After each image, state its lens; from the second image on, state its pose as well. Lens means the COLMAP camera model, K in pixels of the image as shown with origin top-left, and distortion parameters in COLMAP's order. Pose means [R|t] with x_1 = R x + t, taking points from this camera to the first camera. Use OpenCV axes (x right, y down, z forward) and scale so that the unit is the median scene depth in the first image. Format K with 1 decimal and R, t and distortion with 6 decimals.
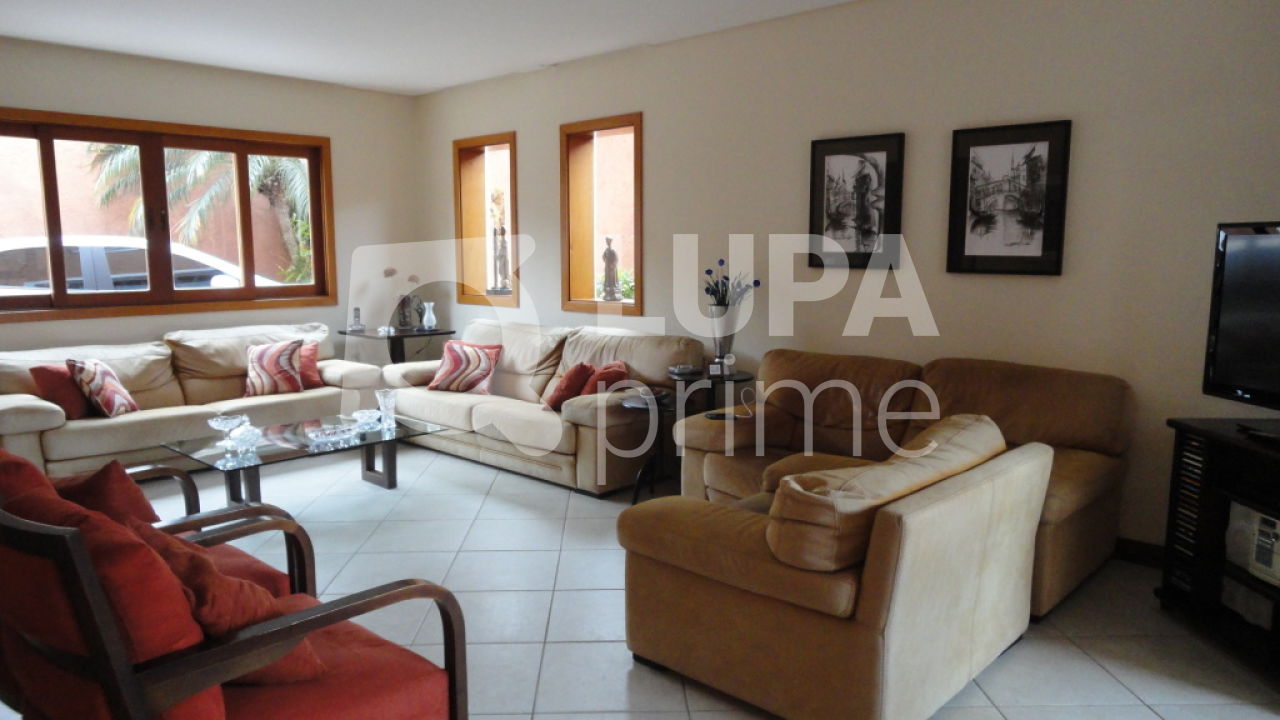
lens RADIAL K [[861.7, 0, 645.3], [0, 861.7, 356.1], [0, 0, 1]] dist [-0.009602, 0.004221]
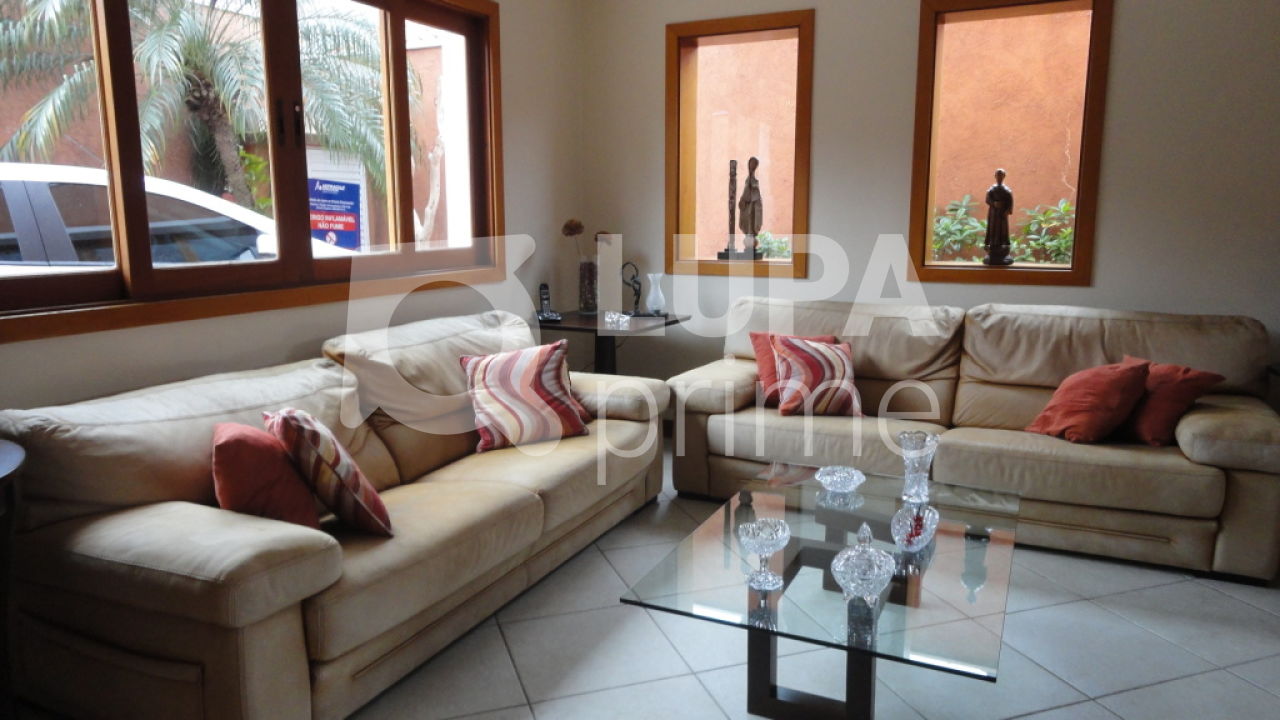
lens RADIAL K [[861.7, 0, 645.3], [0, 861.7, 356.1], [0, 0, 1]] dist [-0.009602, 0.004221]
pose [[0.956167, -0.048410, 0.288792, -0.551139], [0.036771, 0.998283, 0.045595, -0.036488], [-0.290504, -0.032978, 0.956305, 0.465027]]
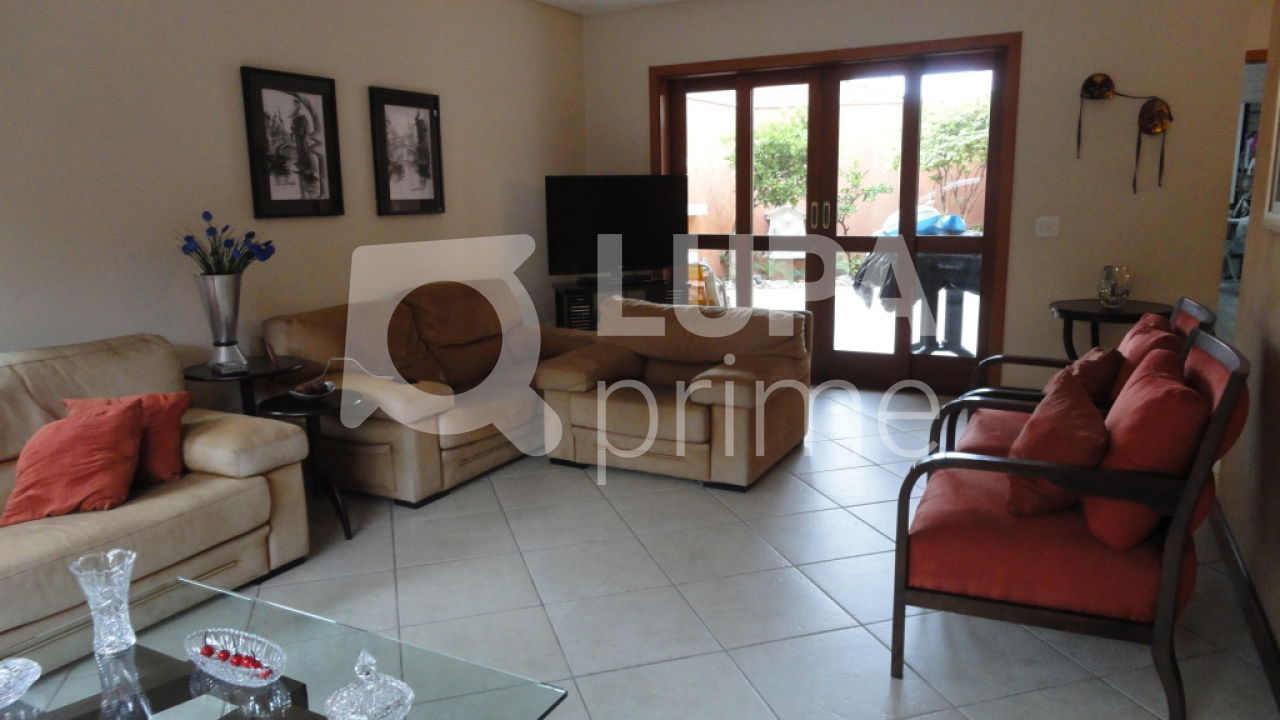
lens RADIAL K [[861.7, 0, 645.3], [0, 861.7, 356.1], [0, 0, 1]] dist [-0.009602, 0.004221]
pose [[-0.258784, -0.175444, 0.949868, -0.636650], [0.140826, 0.966007, 0.216792, -0.088168], [-0.955614, 0.189869, -0.225280, 0.735068]]
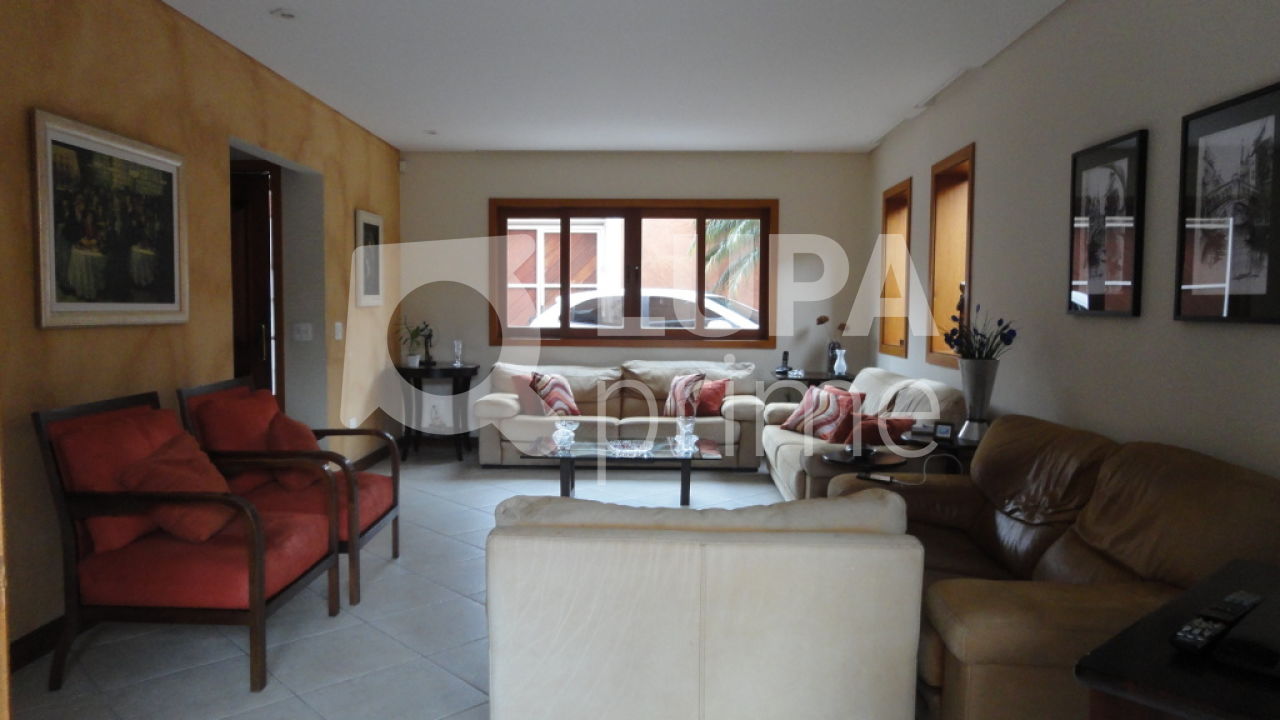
lens RADIAL K [[861.7, 0, 645.3], [0, 861.7, 356.1], [0, 0, 1]] dist [-0.009602, 0.004221]
pose [[0.661933, 0.050153, -0.747883, 0.449458], [-0.103372, 0.994333, -0.024812, -0.005913], [0.742401, 0.093734, 0.663366, 0.175398]]
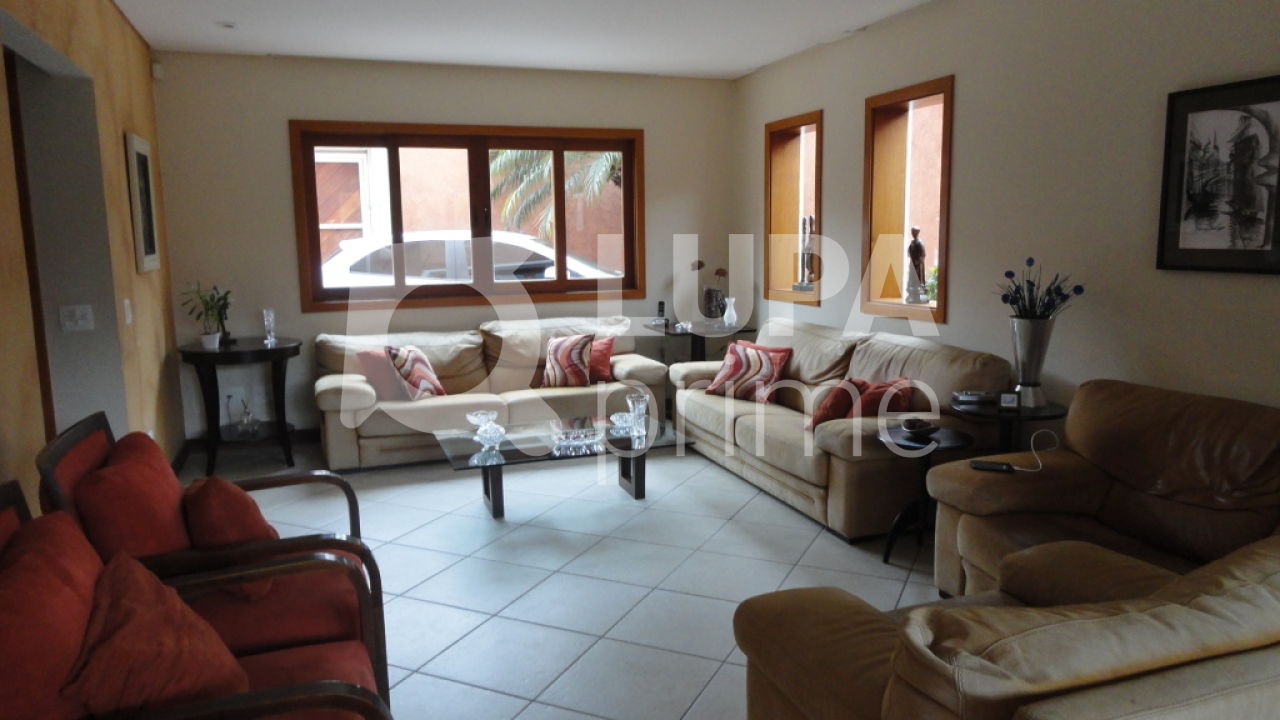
lens RADIAL K [[861.7, 0, 645.3], [0, 861.7, 356.1], [0, 0, 1]] dist [-0.009602, 0.004221]
pose [[0.892056, 0.052857, -0.448823, 0.115423], [-0.043897, 0.998575, 0.030355, -0.028659], [0.449788, -0.007376, 0.893105, 0.137673]]
